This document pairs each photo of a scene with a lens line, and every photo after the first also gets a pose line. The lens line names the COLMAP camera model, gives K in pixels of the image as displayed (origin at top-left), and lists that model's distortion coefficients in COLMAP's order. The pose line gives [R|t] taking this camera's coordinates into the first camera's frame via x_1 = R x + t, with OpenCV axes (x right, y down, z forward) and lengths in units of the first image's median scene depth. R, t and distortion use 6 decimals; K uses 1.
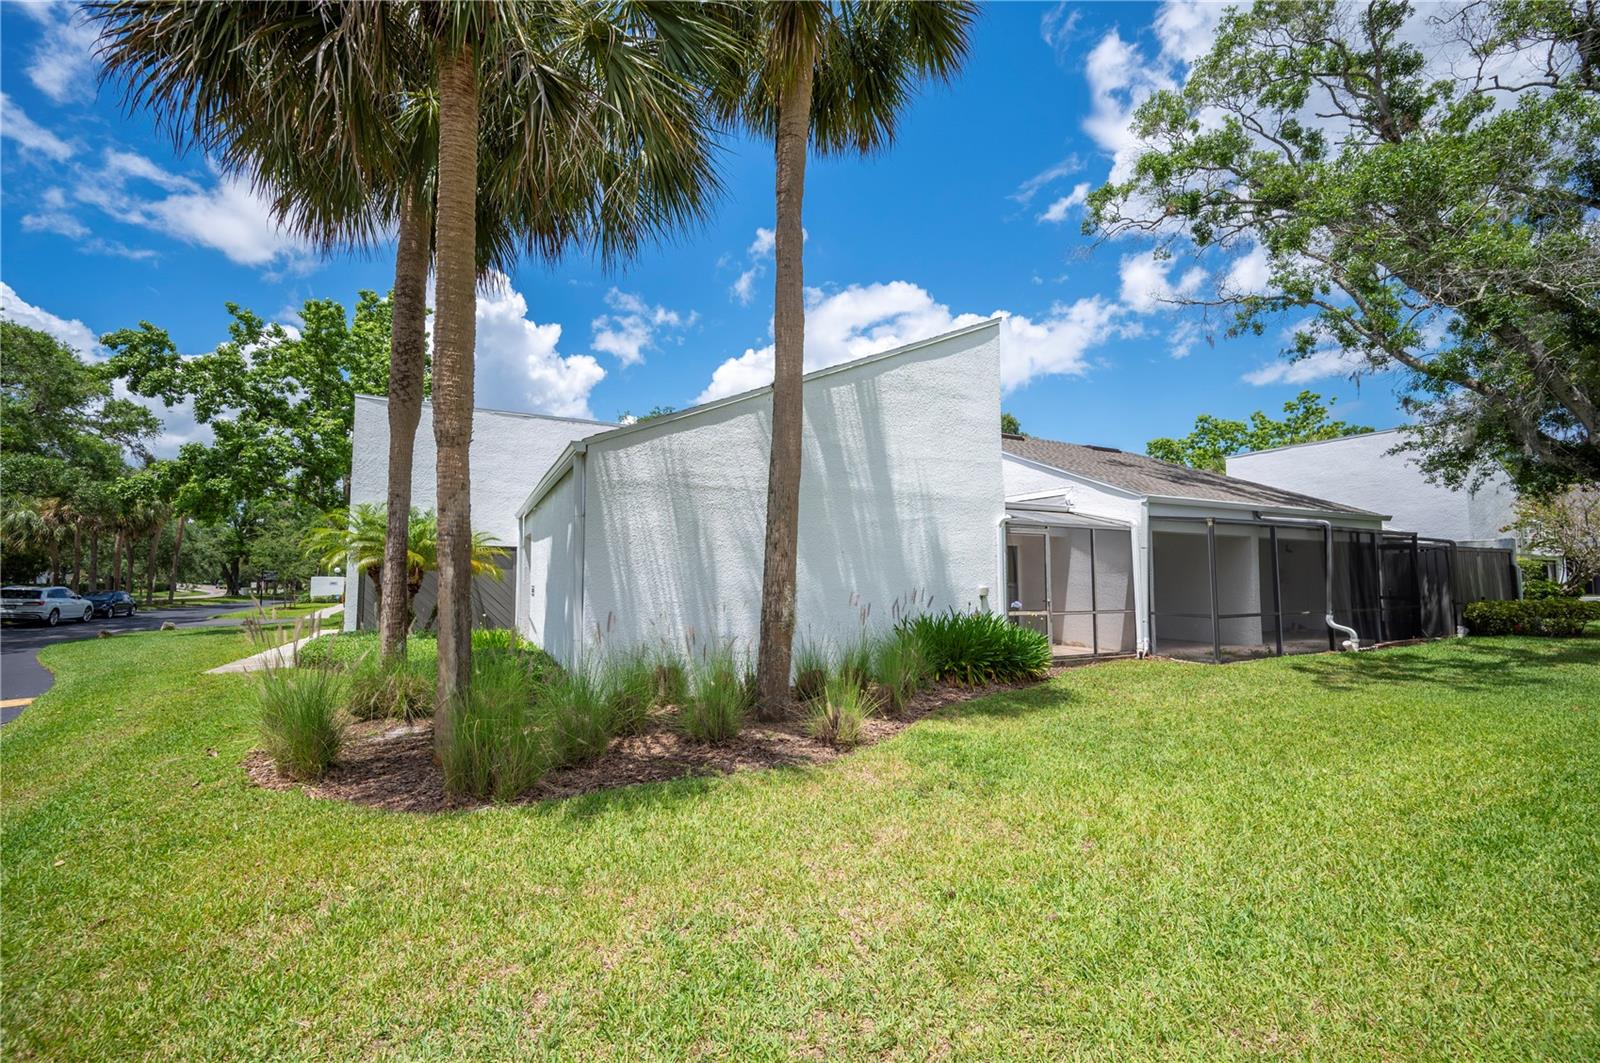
lens RADIAL K [[667.2, 0, 807.6], [0, 667.2, 537.9], [0, 0, 1]] dist [-0.001987, -0.000118]
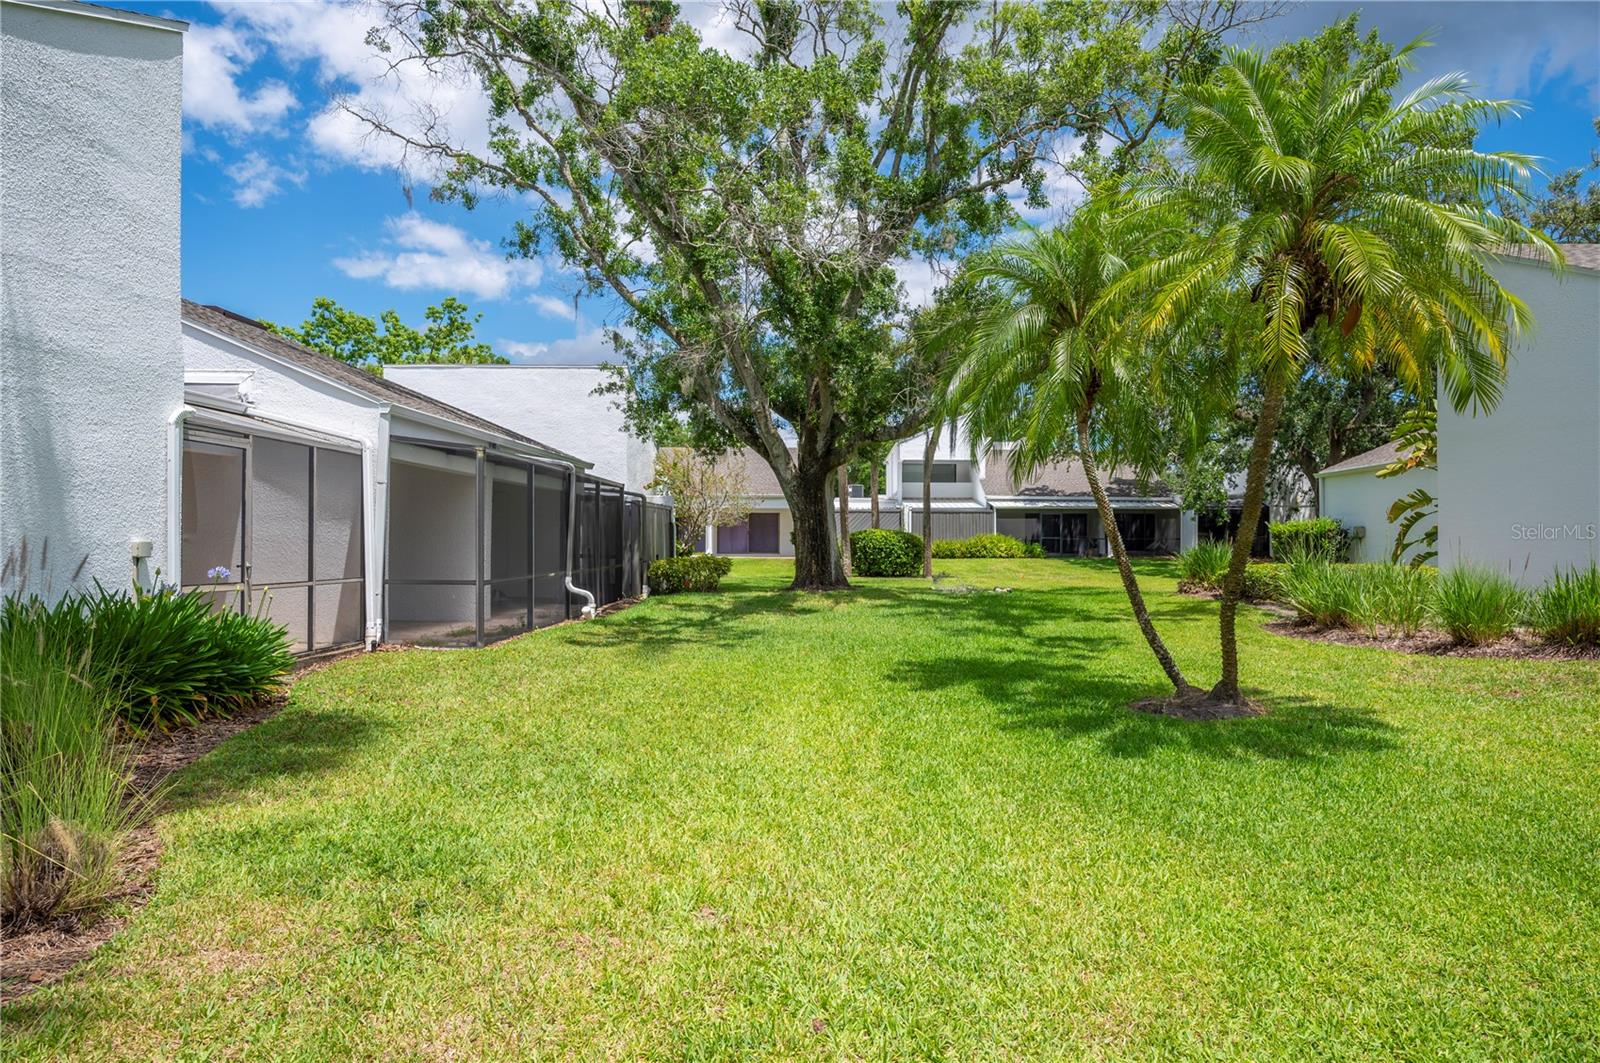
lens RADIAL K [[954.2, 0, 800.0], [0, 954.2, 531.5], [0, 0, 1]] dist [0.026074, -0.001646]
pose [[0.501871, 0.015221, 0.864809, -0.105916], [-0.068063, 0.997440, 0.021943, 0.013880], [-0.862260, -0.069874, 0.501622, 0.165421]]
